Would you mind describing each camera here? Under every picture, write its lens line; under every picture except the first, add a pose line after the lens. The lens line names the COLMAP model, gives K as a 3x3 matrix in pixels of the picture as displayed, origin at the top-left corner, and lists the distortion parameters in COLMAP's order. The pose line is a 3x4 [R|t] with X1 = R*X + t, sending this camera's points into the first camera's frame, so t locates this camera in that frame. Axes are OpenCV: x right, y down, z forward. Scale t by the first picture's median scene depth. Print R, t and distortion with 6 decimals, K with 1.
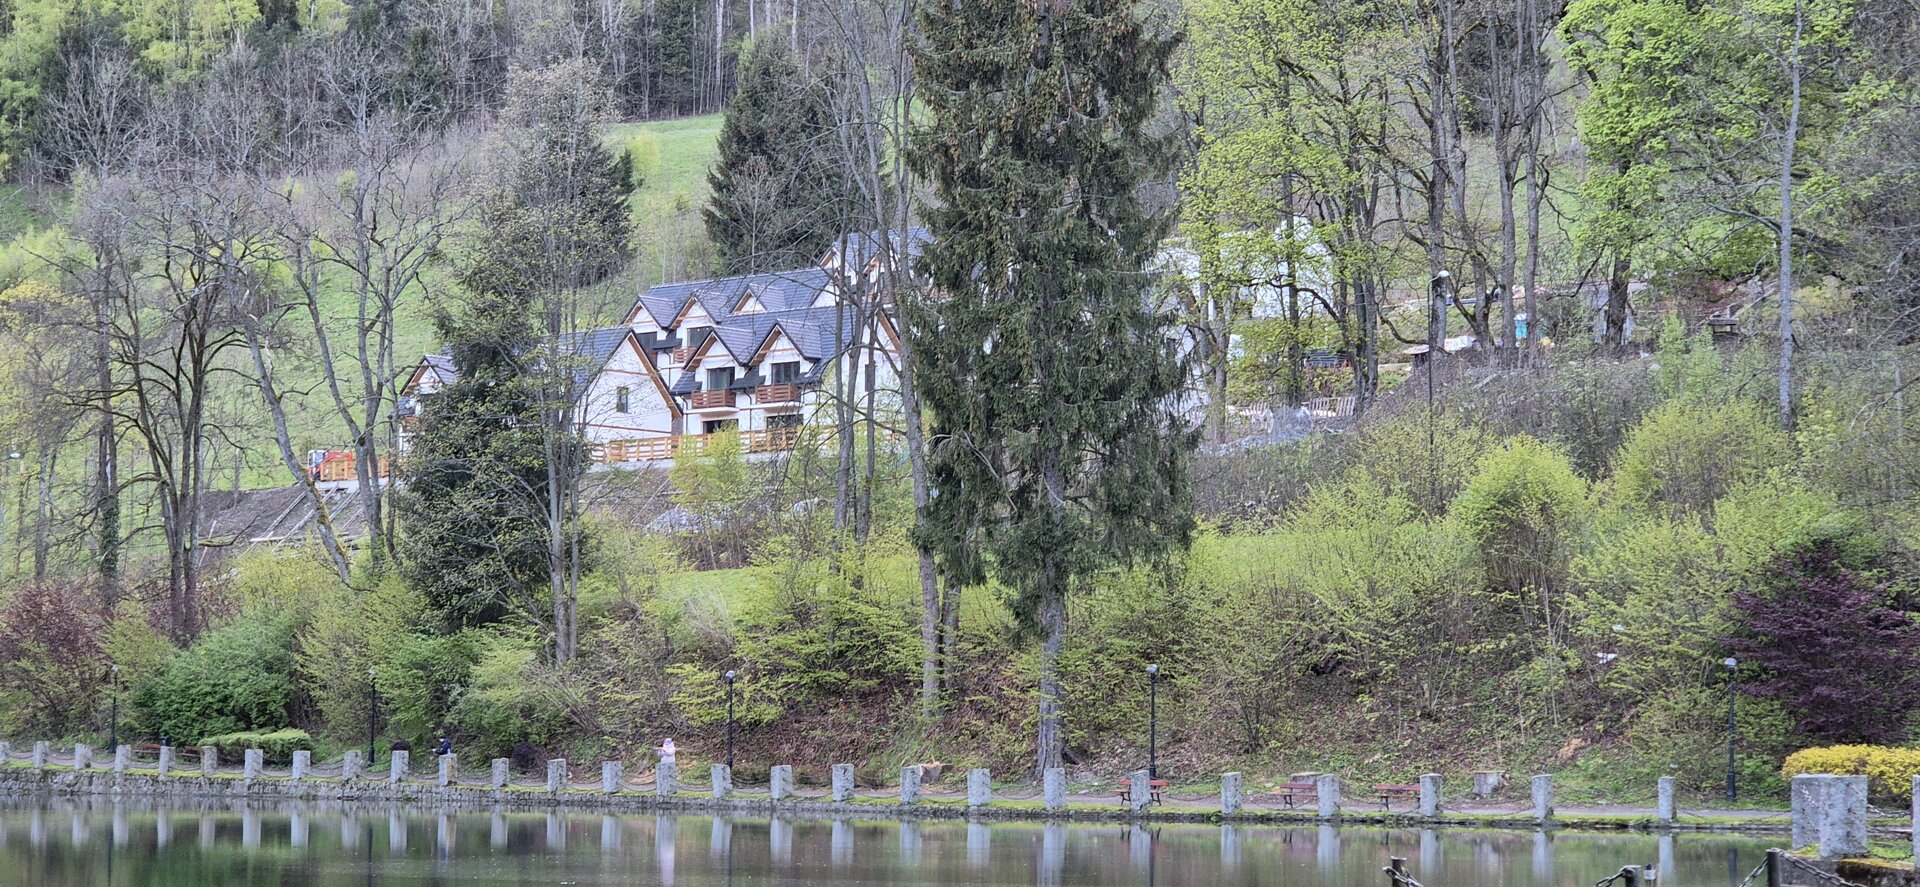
lens RADIAL K [[3944.2, 0, 869.2], [0, 3944.2, 401.9], [0, 0, 1]] dist [-0.219107, 4.135904]
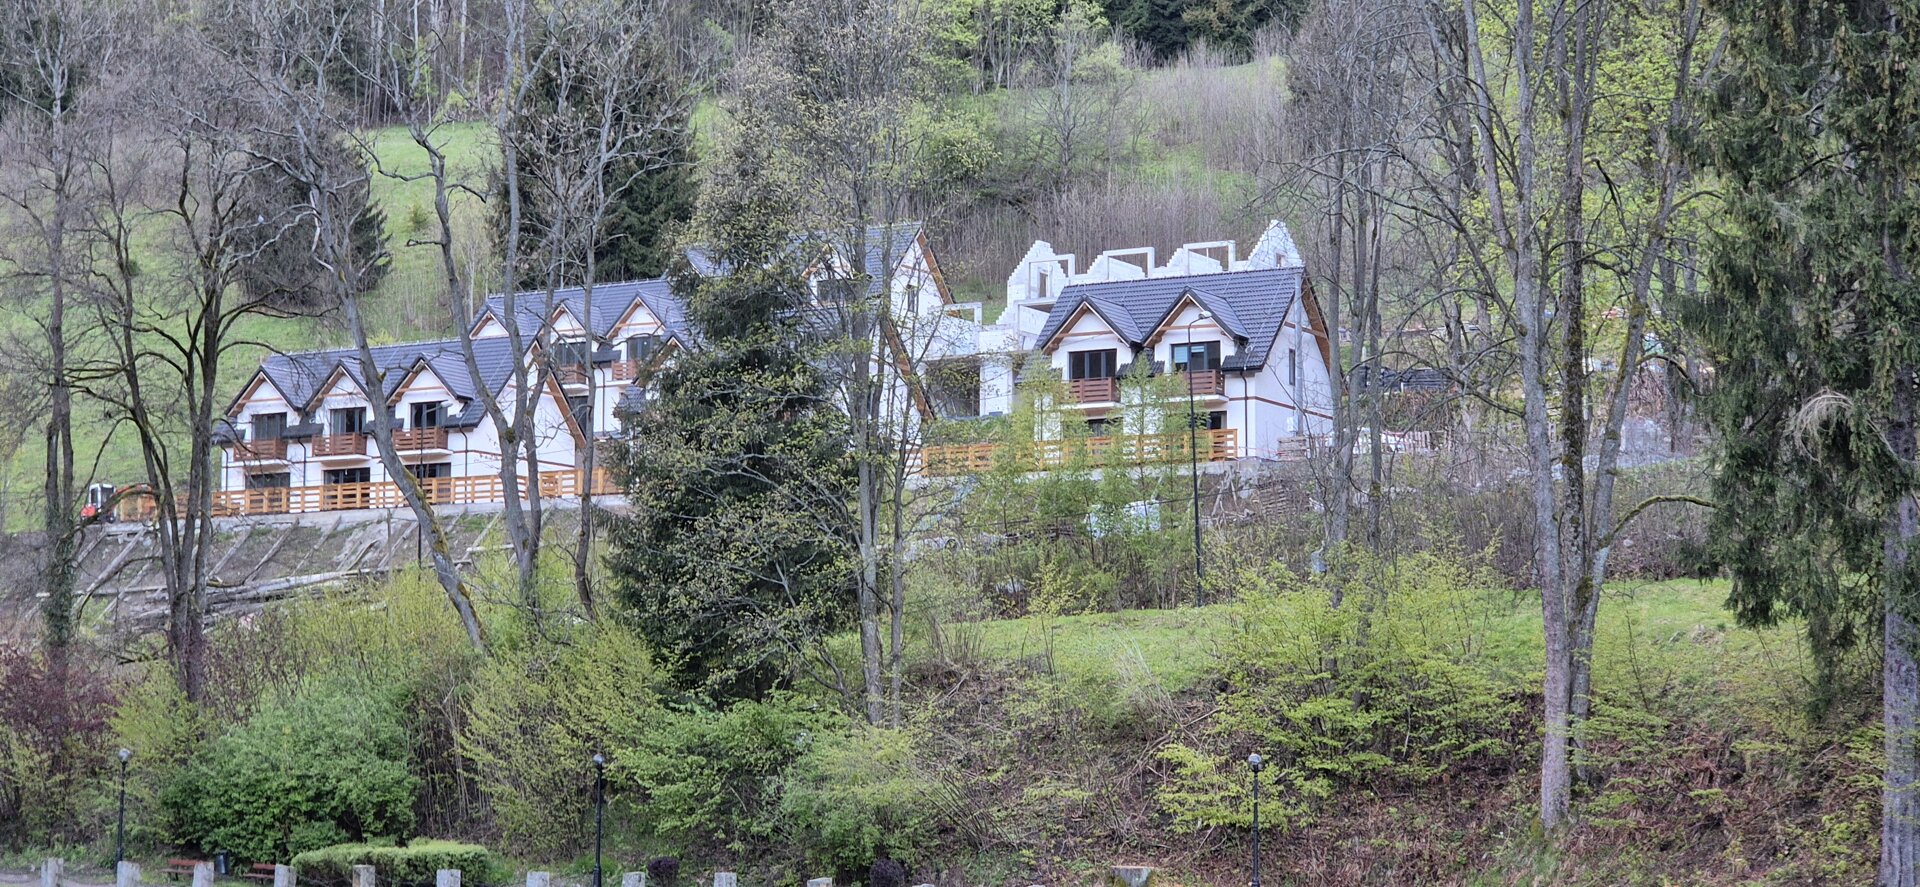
lens RADIAL K [[3948.5, 0, 993.6], [0, 3948.5, 444.2], [0, 0, 1]] dist [-0.663922, 10.529938]
pose [[0.958773, 0.023594, 0.283192, -0.300884], [-0.018930, 0.999637, -0.019195, 0.027178], [-0.283542, 0.013043, 0.958871, 0.338136]]
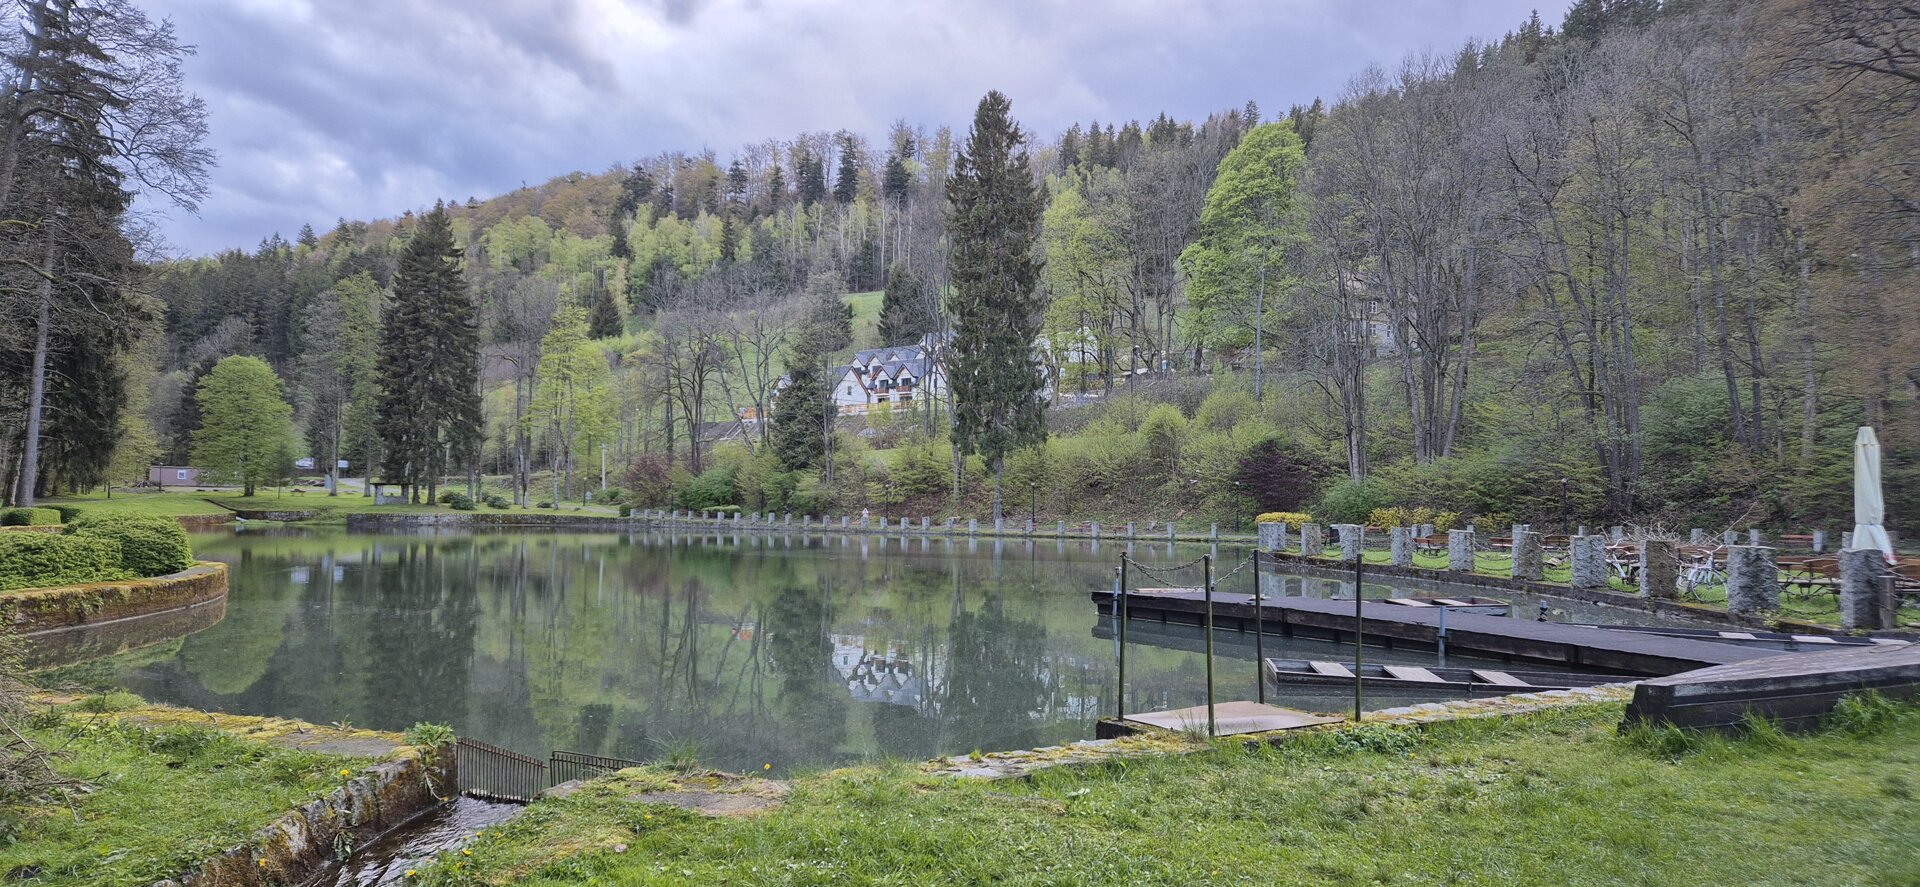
lens RADIAL K [[1356.6, 0, 940.7], [0, 1356.6, 435.2], [0, 0, 1]] dist [0.088585, -0.000215]
pose [[0.999991, 0.001144, 0.004009, 0.000236], [-0.001272, 0.999488, 0.031969, 0.000164], [-0.003970, -0.031973, 0.999481, 0.009456]]
